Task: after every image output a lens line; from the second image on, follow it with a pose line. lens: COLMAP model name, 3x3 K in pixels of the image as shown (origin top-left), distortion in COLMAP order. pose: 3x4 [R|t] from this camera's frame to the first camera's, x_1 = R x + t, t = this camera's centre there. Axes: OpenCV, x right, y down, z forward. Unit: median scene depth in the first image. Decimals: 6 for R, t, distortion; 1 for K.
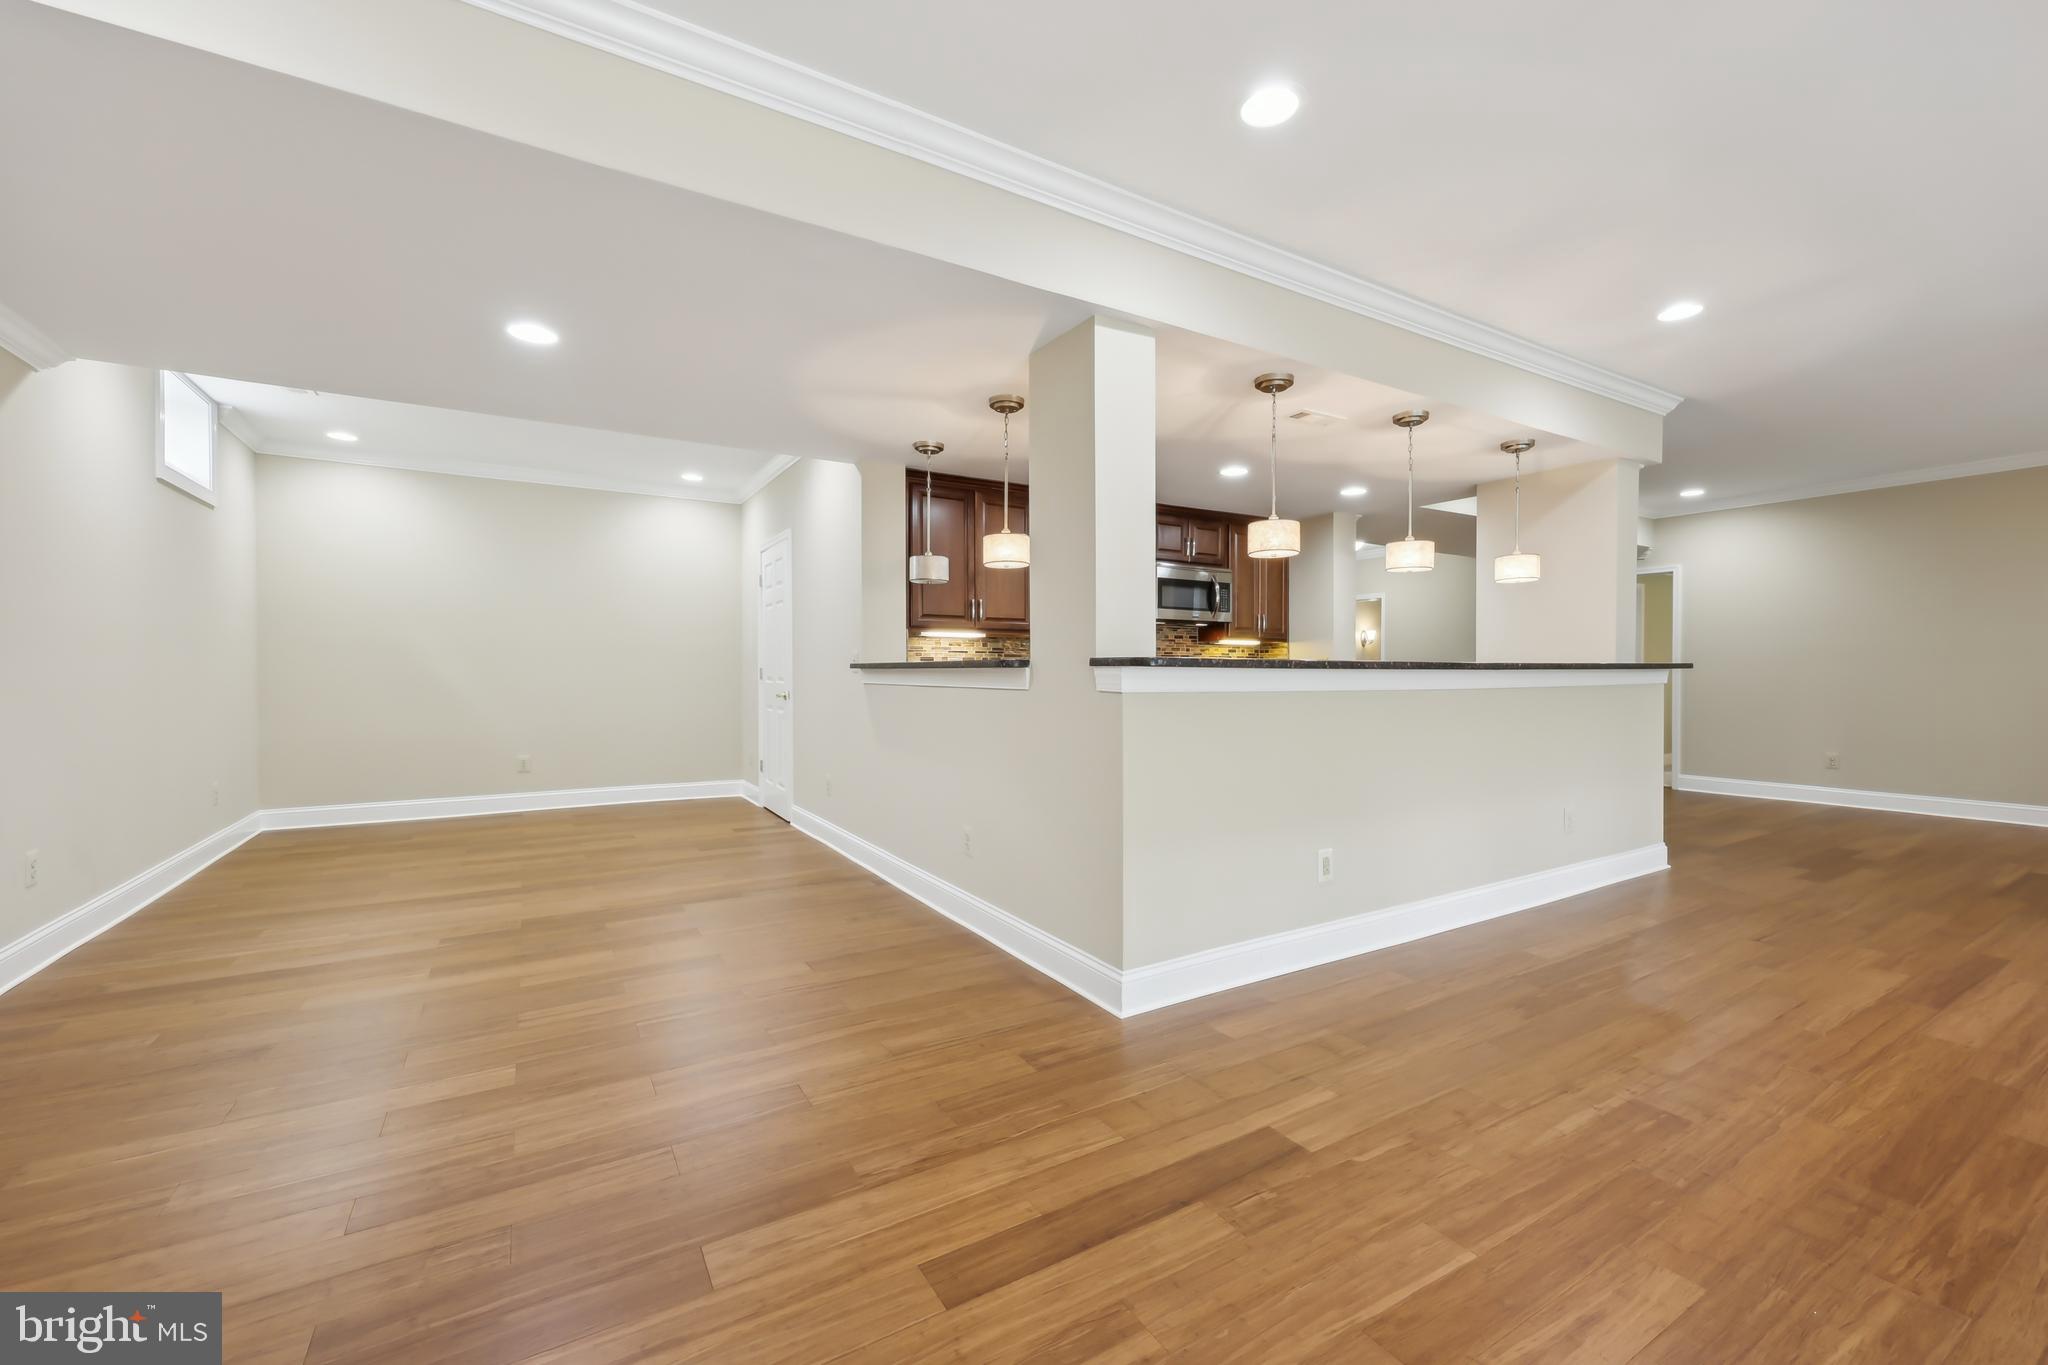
lens RADIAL K [[835.1, 0, 1024.0], [0, 835.1, 682.5], [0, 0, 1]] dist [0.002748, 0.000083]
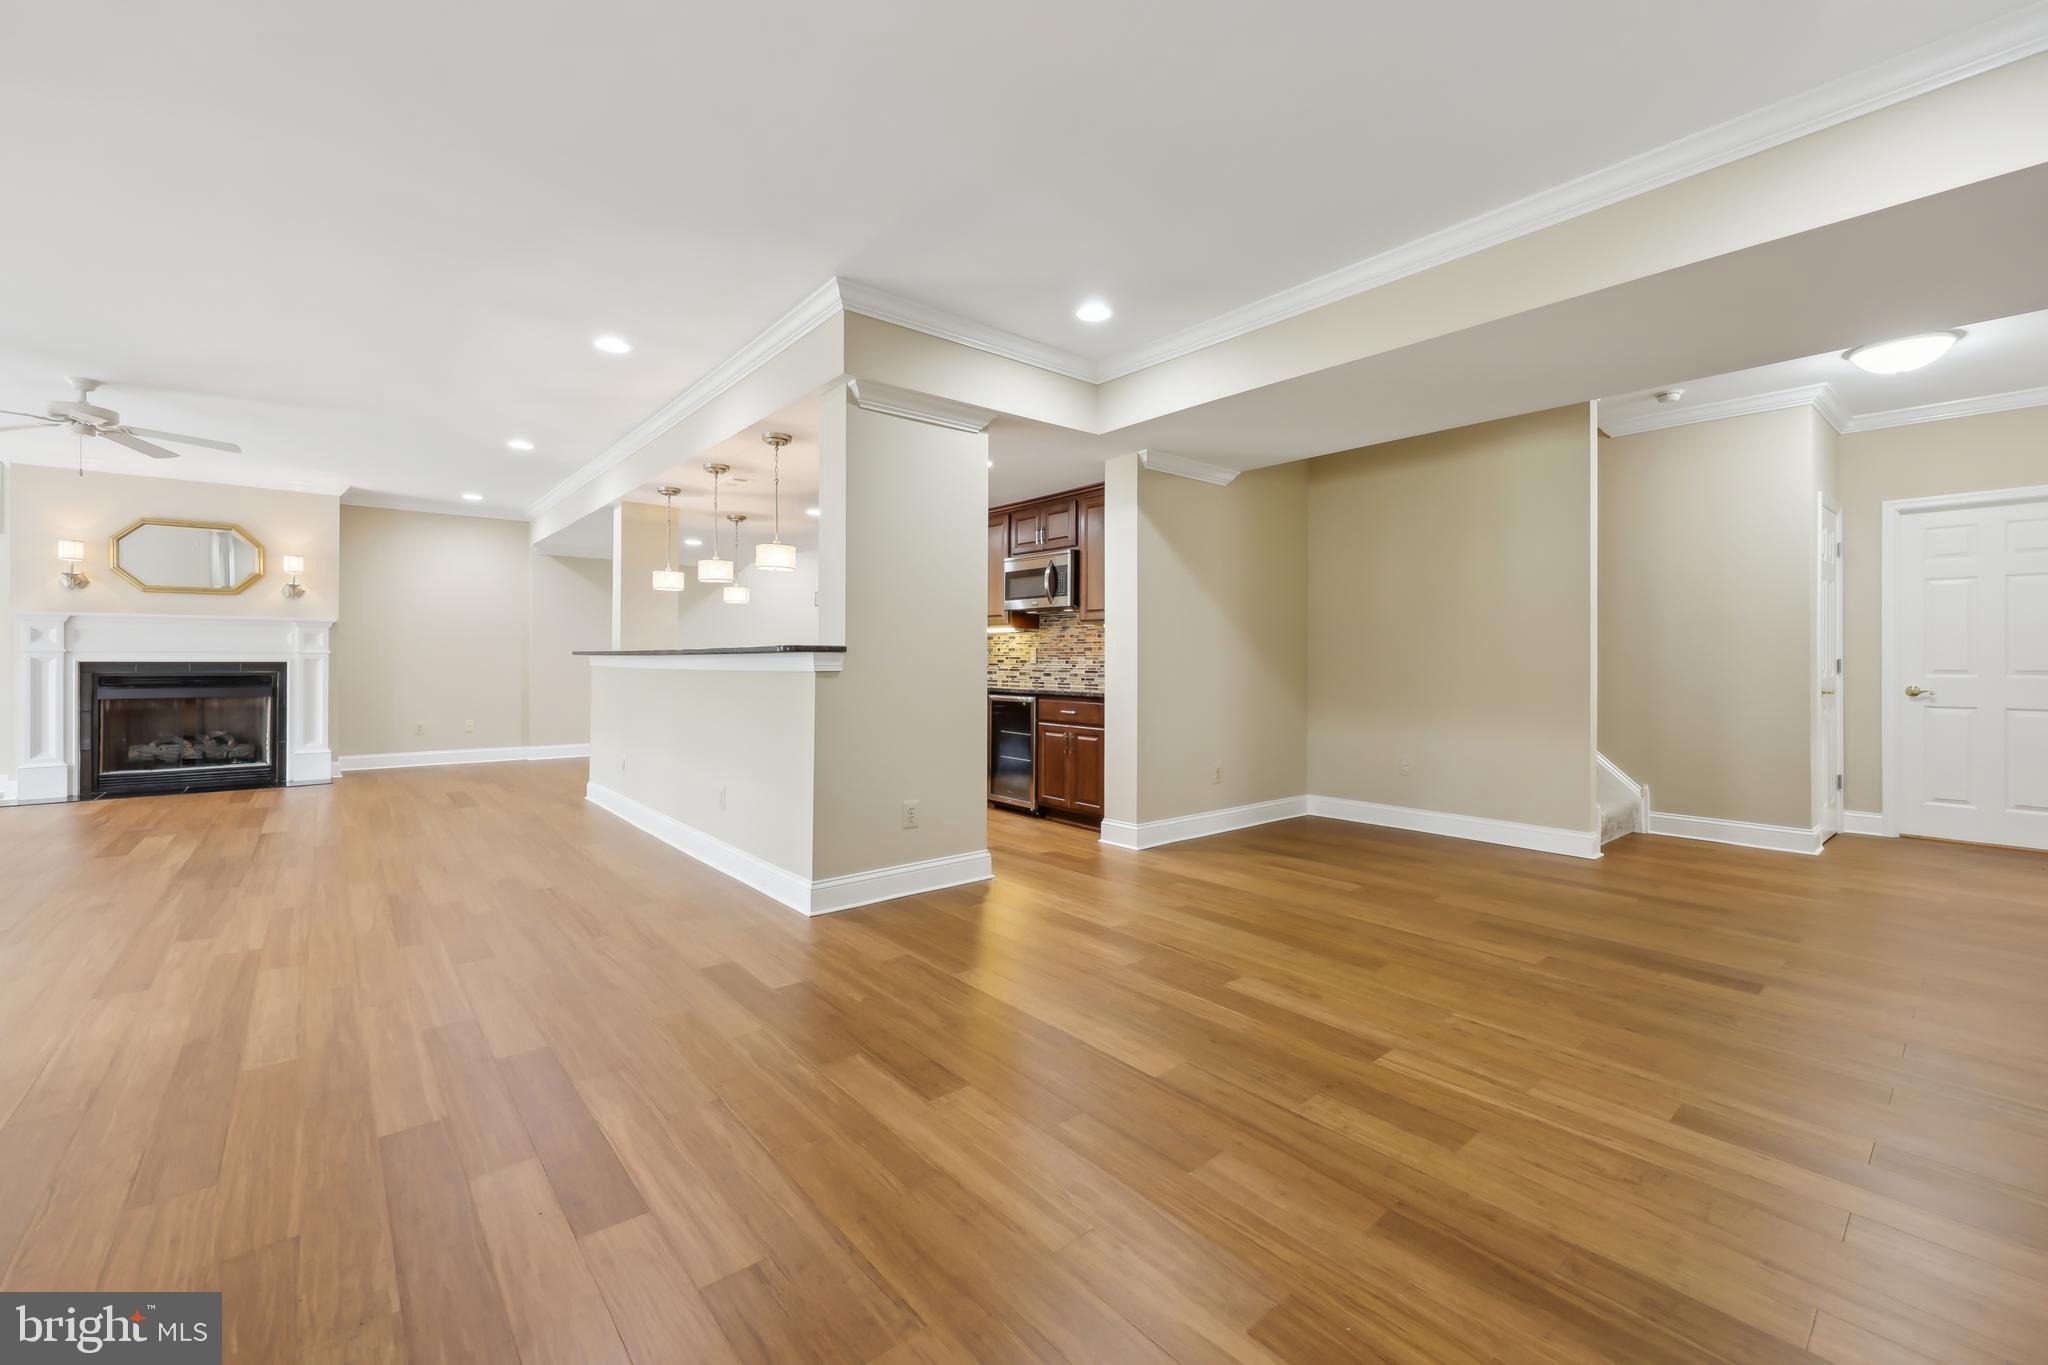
lens RADIAL K [[828.8, 0, 1027.7], [0, 828.8, 658.6], [0, 0, 1]] dist [-0.001598, -0.000121]
pose [[0.153295, -0.004528, -0.988170, 1.542542], [-0.016203, 0.999844, -0.007095, -0.007715], [0.988048, 0.017099, 0.153198, 1.080774]]
